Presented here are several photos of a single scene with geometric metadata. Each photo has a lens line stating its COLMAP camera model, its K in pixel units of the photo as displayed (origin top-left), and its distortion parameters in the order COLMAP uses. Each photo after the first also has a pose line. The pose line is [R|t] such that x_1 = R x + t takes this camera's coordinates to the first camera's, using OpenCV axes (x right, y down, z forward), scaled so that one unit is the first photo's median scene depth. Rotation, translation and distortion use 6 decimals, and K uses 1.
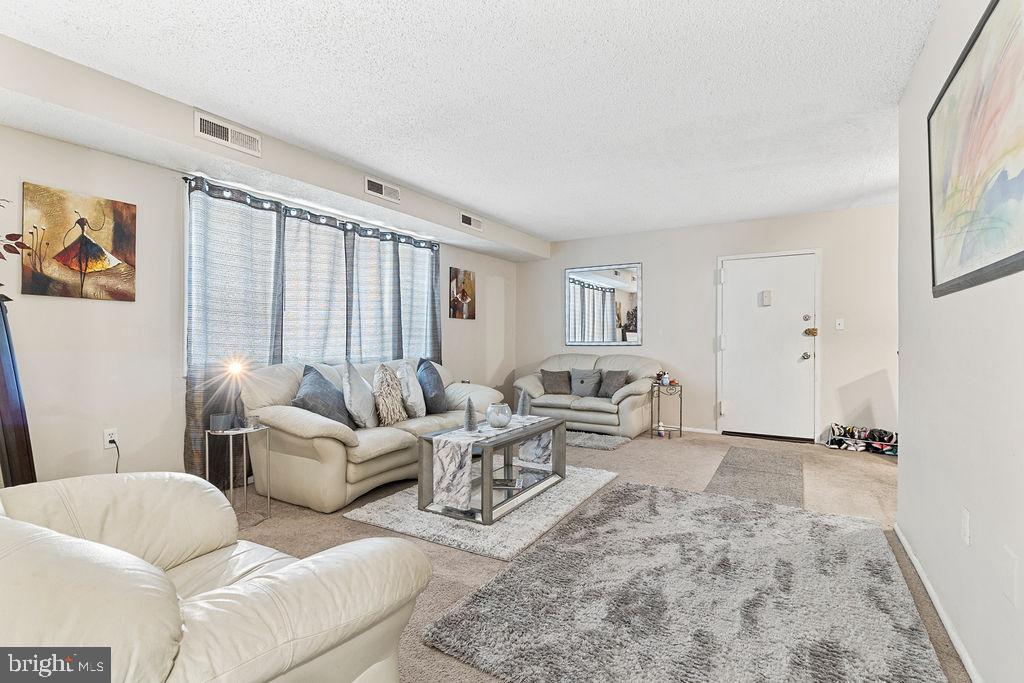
lens RADIAL K [[477.4, 0, 510.7], [0, 477.4, 337.5], [0, 0, 1]] dist [0.000601, -0.000131]
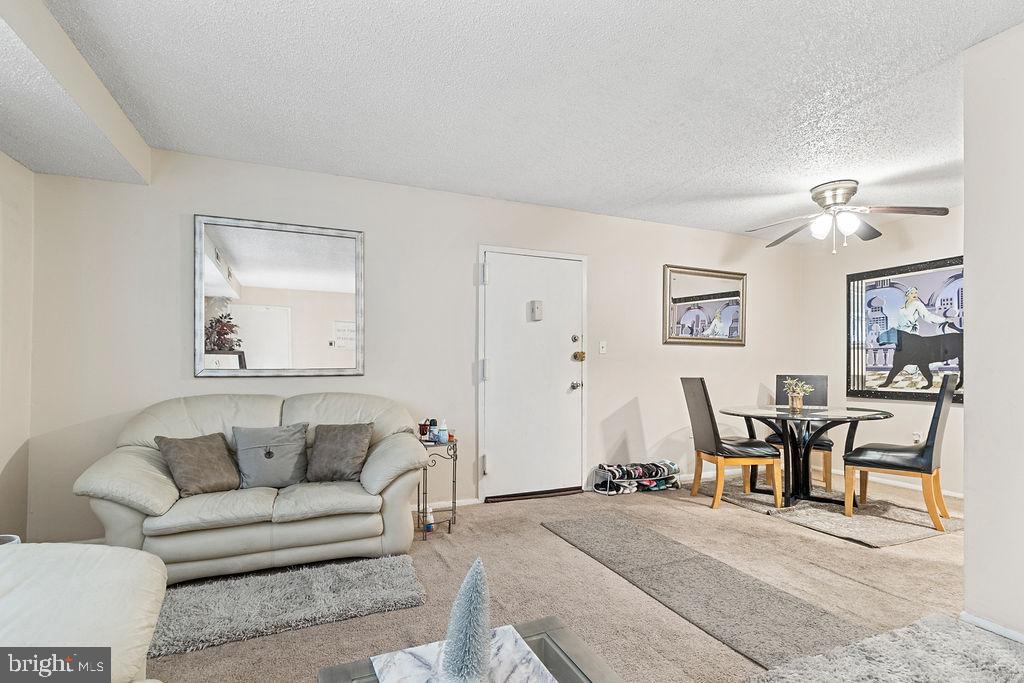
lens RADIAL K [[489.7, 0, 515.5], [0, 489.7, 365.4], [0, 0, 1]] dist [0.001947, 0.000408]
pose [[0.587411, 0.002528, 0.809284, -0.117407], [-0.003094, 0.999995, -0.000878, 0.005640], [-0.809283, -0.001988, 0.587416, 0.613673]]
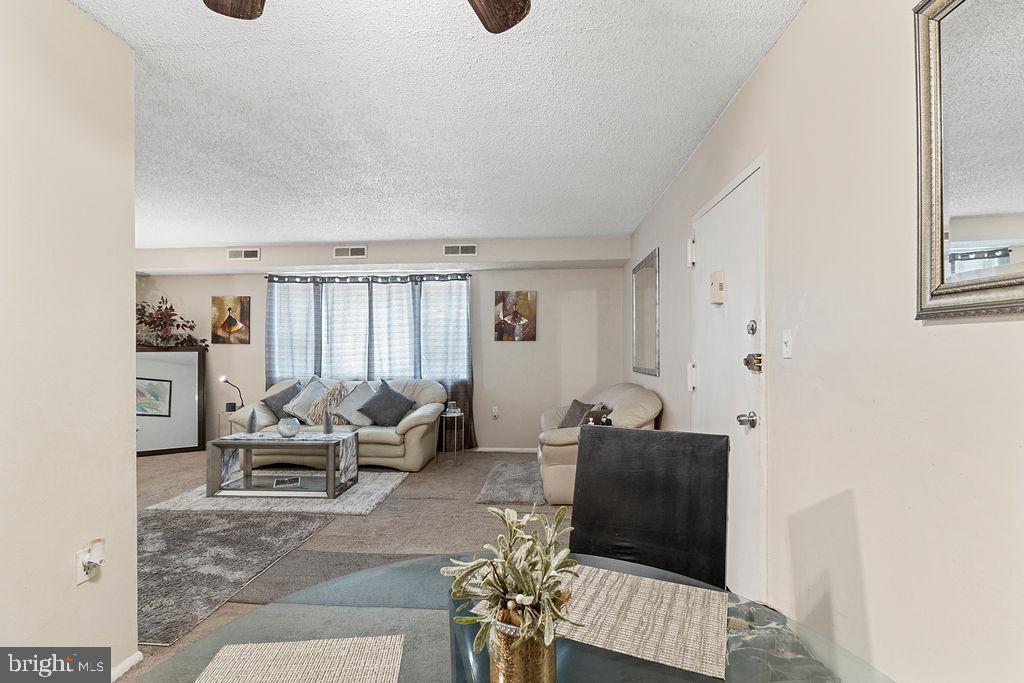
lens RADIAL K [[485.4, 0, 509.2], [0, 485.4, 346.4], [0, 0, 1]] dist [0.000841, 0.000149]
pose [[0.446790, -0.010190, -0.894581, 0.935580], [0.007783, 0.999942, -0.007502, -0.024442], [0.894605, -0.003611, 0.446843, 0.642932]]
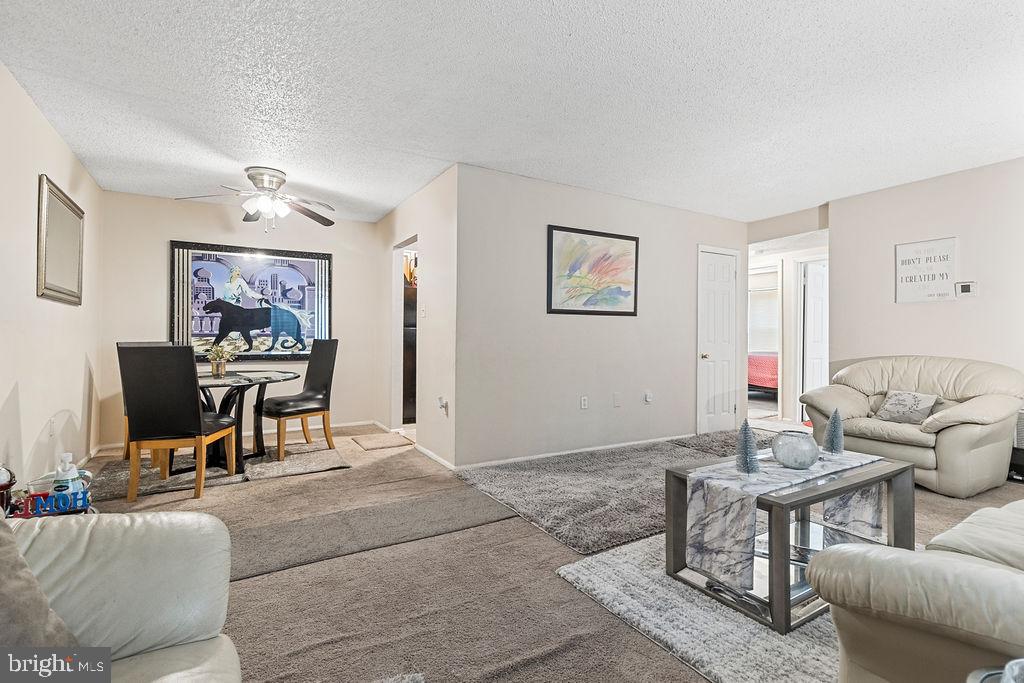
lens RADIAL K [[495.0, 0, 517.2], [0, 495.0, 331.0], [0, 0, 1]] dist [0.000289, 0.000628]
pose [[-0.885826, -0.000745, 0.464017, -0.000420], [-0.007321, 0.999897, -0.012370, 0.008893], [-0.463960, -0.014355, -0.885740, 1.199249]]
